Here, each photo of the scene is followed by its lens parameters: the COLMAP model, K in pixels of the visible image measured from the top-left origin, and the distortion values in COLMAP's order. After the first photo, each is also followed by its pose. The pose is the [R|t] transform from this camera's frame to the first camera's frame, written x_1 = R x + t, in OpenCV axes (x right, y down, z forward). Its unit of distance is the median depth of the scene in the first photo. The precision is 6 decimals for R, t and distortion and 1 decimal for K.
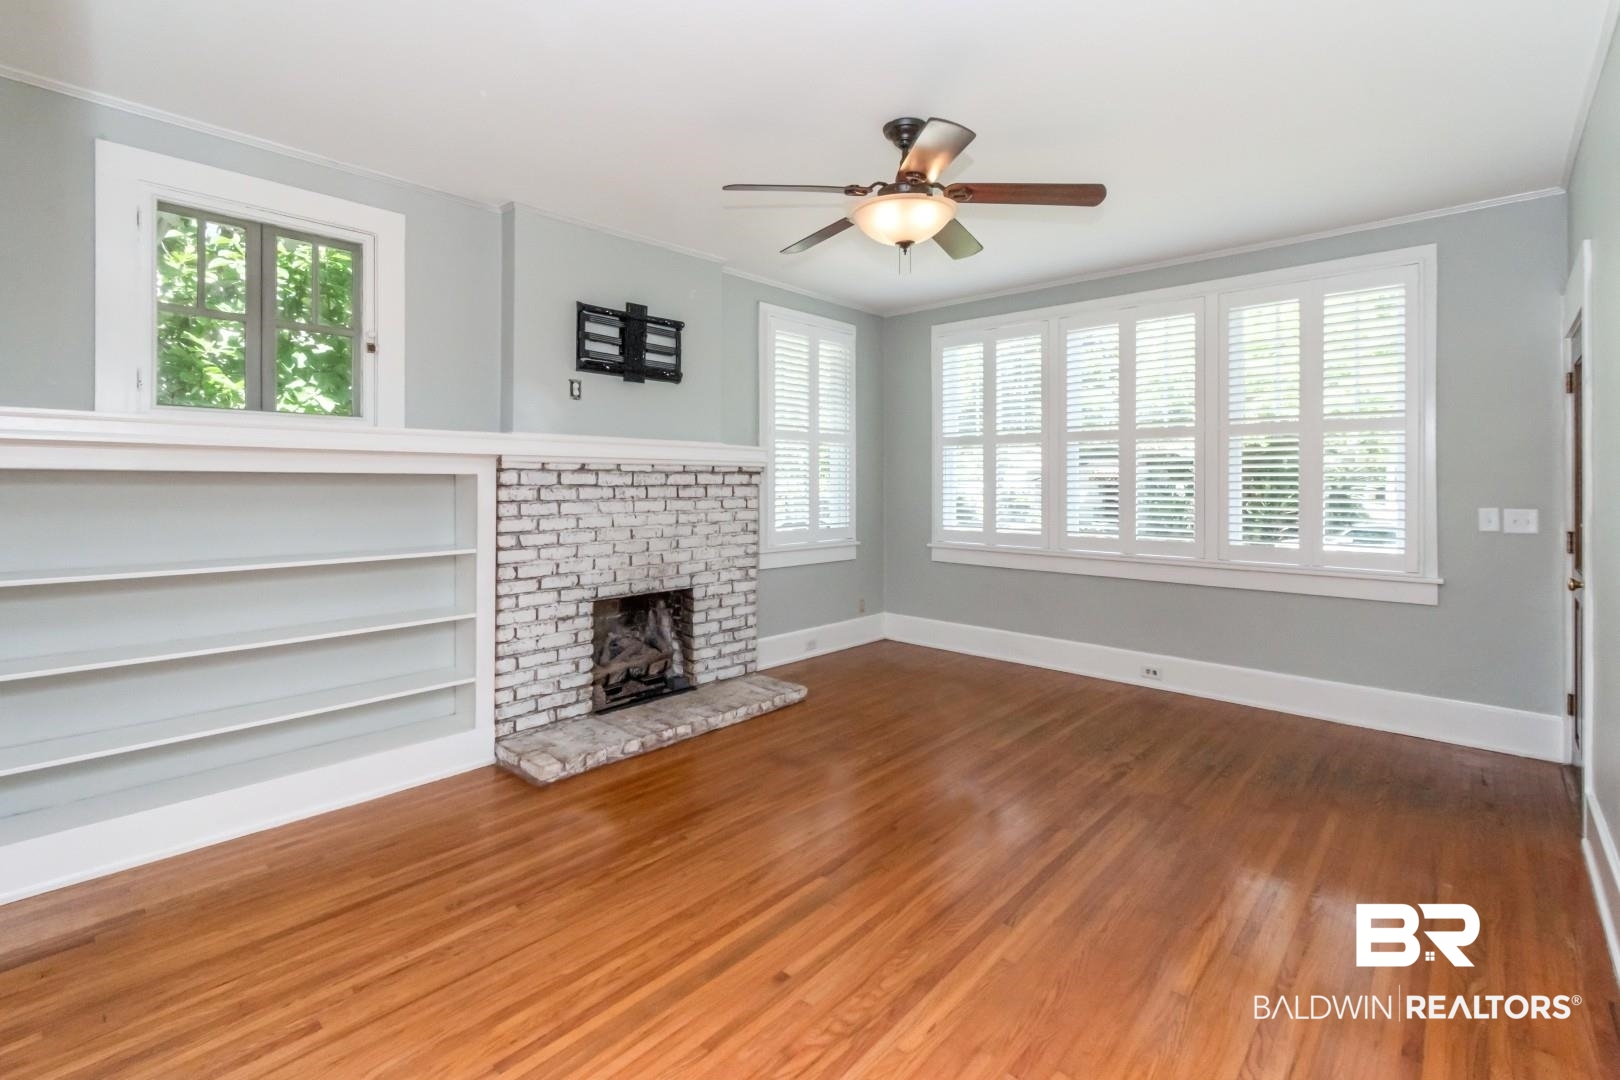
lens RADIAL K [[735.2, 0, 807.5], [0, 735.2, 485.4], [0, 0, 1]] dist [-0.001124, -0.000146]
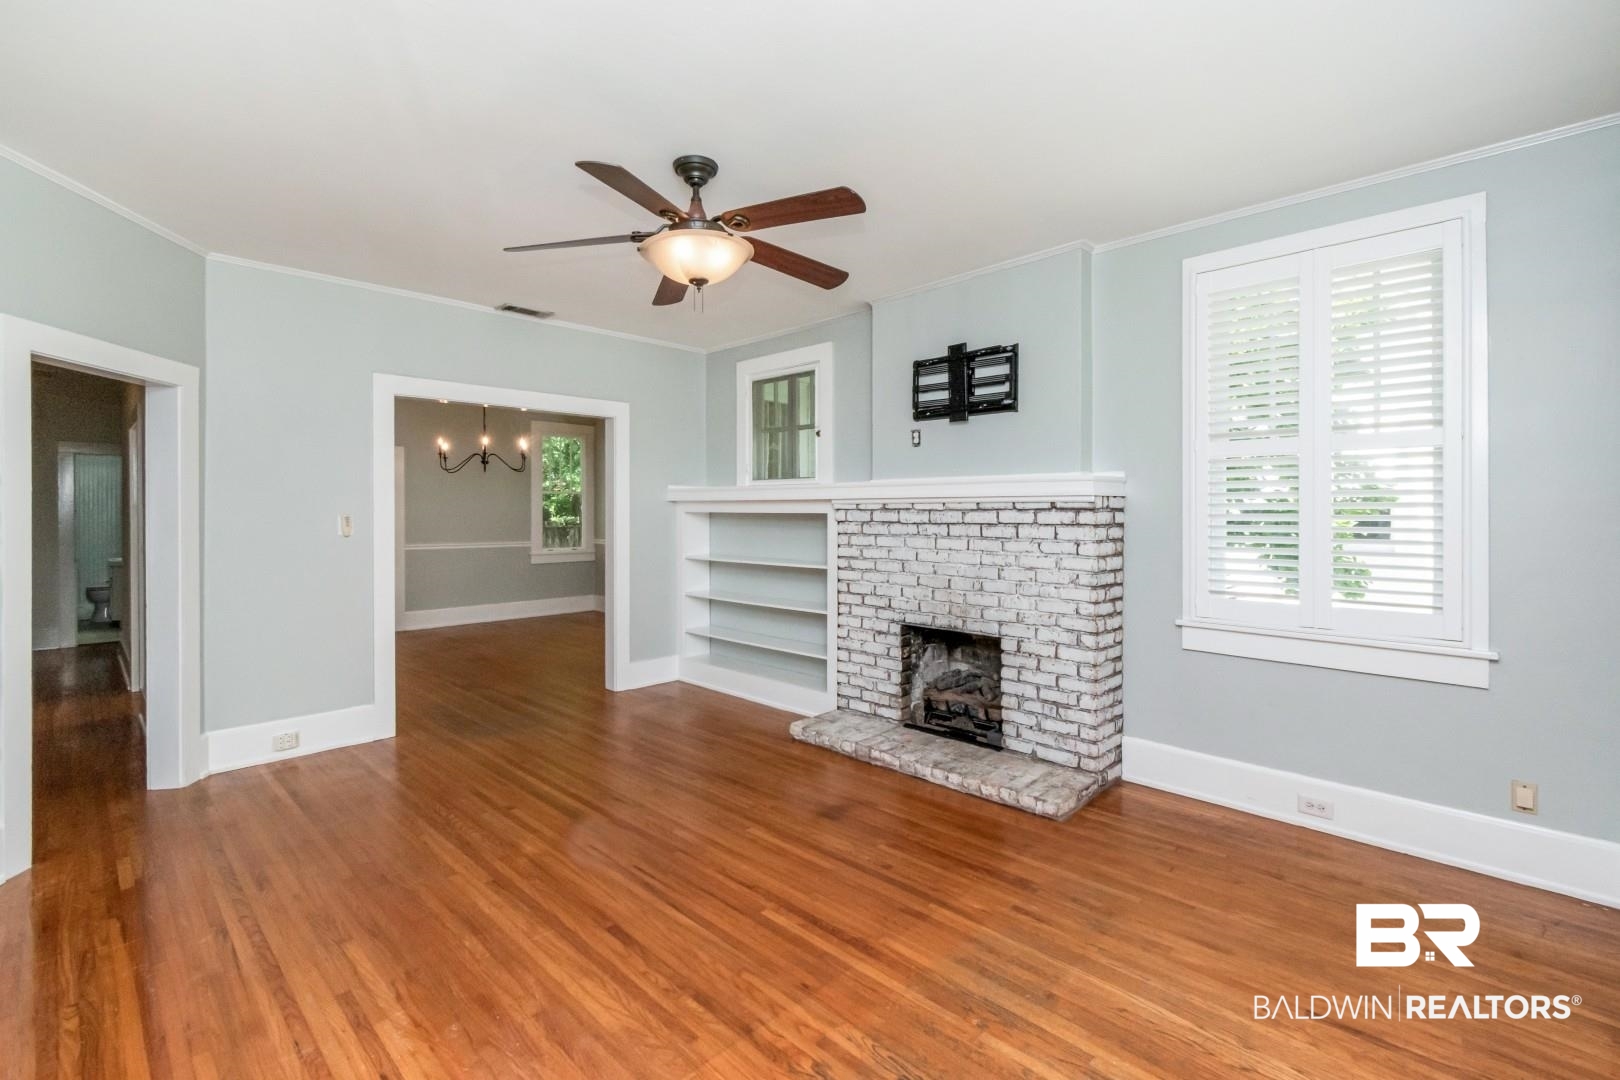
lens RADIAL K [[728.5, 0, 812.4], [0, 728.5, 517.2], [0, 0, 1]] dist [-0.000618, -0.000031]
pose [[-0.035678, 0.005294, -0.999349, 0.821645], [-0.007505, 0.999956, 0.005565, -0.012872], [0.999335, 0.007699, -0.035637, 0.882970]]
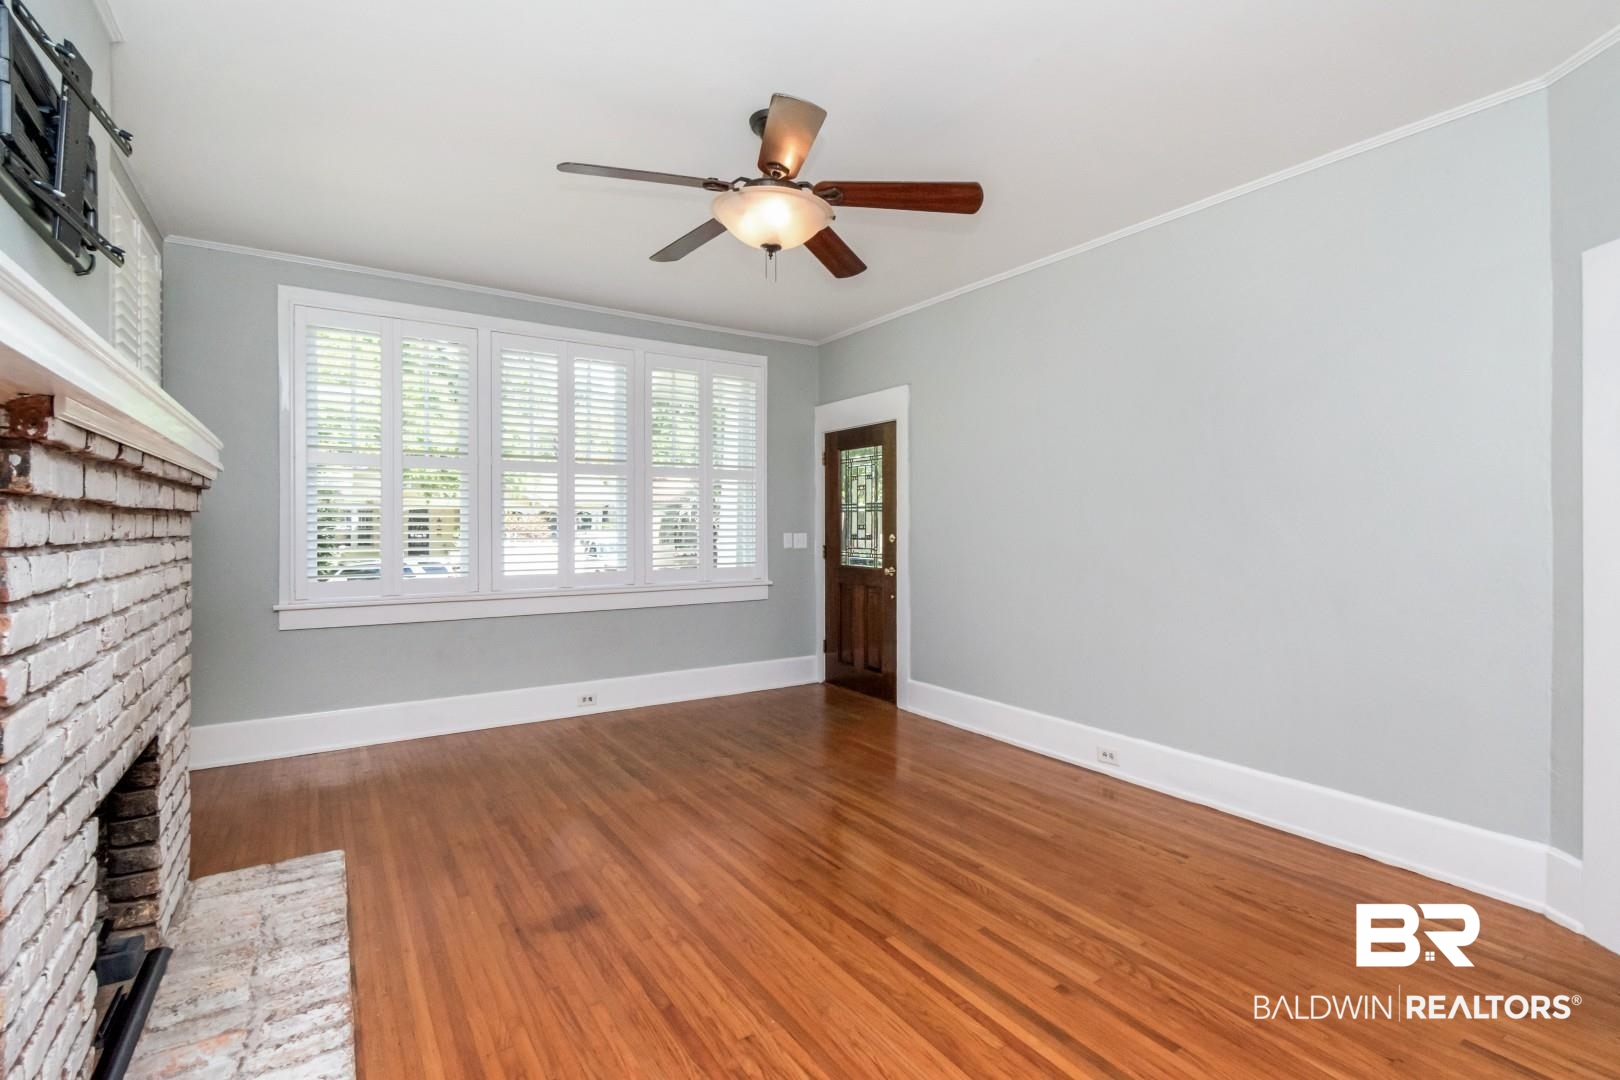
lens RADIAL K [[729.2, 0, 805.3], [0, 729.2, 529.0], [0, 0, 1]] dist [-0.004028, -0.000526]
pose [[0.244956, -0.006988, 0.969509, -0.546650], [0.007384, 0.999958, 0.005342, 0.013342], [-0.969506, 0.005850, 0.244997, 0.548327]]
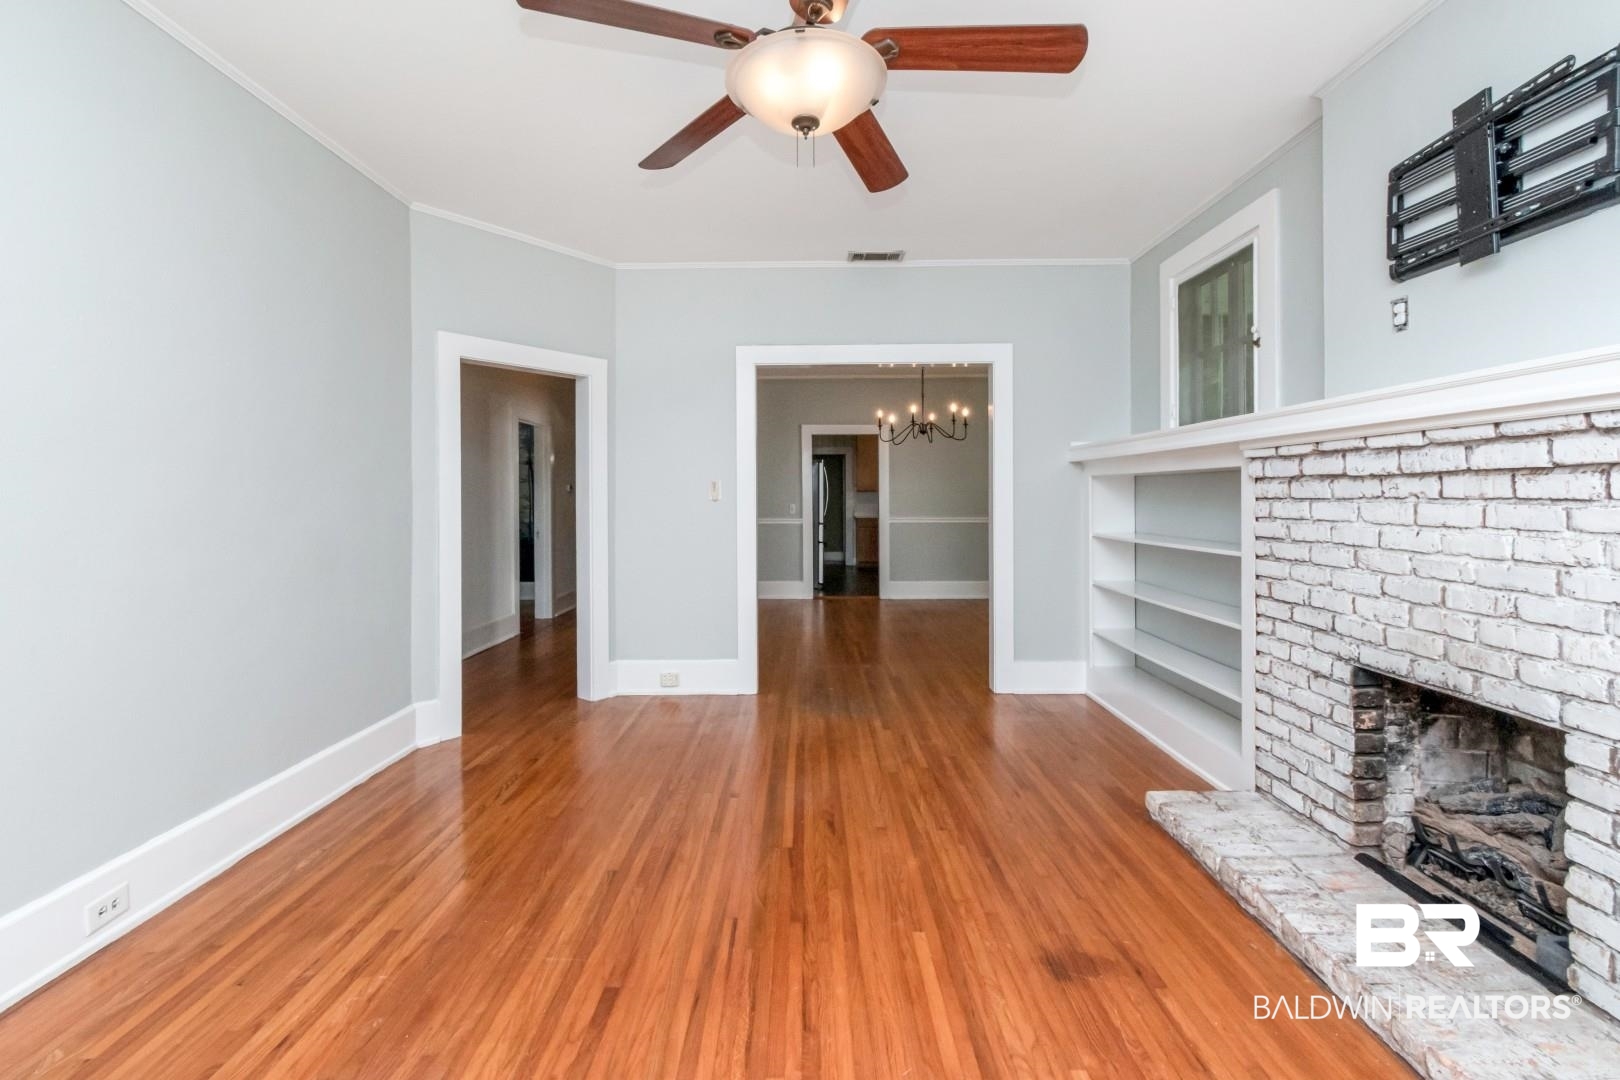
lens RADIAL K [[734.0, 0, 804.6], [0, 734.0, 498.2], [0, 0, 1]] dist [0.000656, -0.001022]
pose [[-0.745580, 0.001786, -0.666414, 0.443544], [-0.002734, 0.999980, 0.005739, 0.016498], [0.666411, 0.006101, -0.745560, 1.126302]]
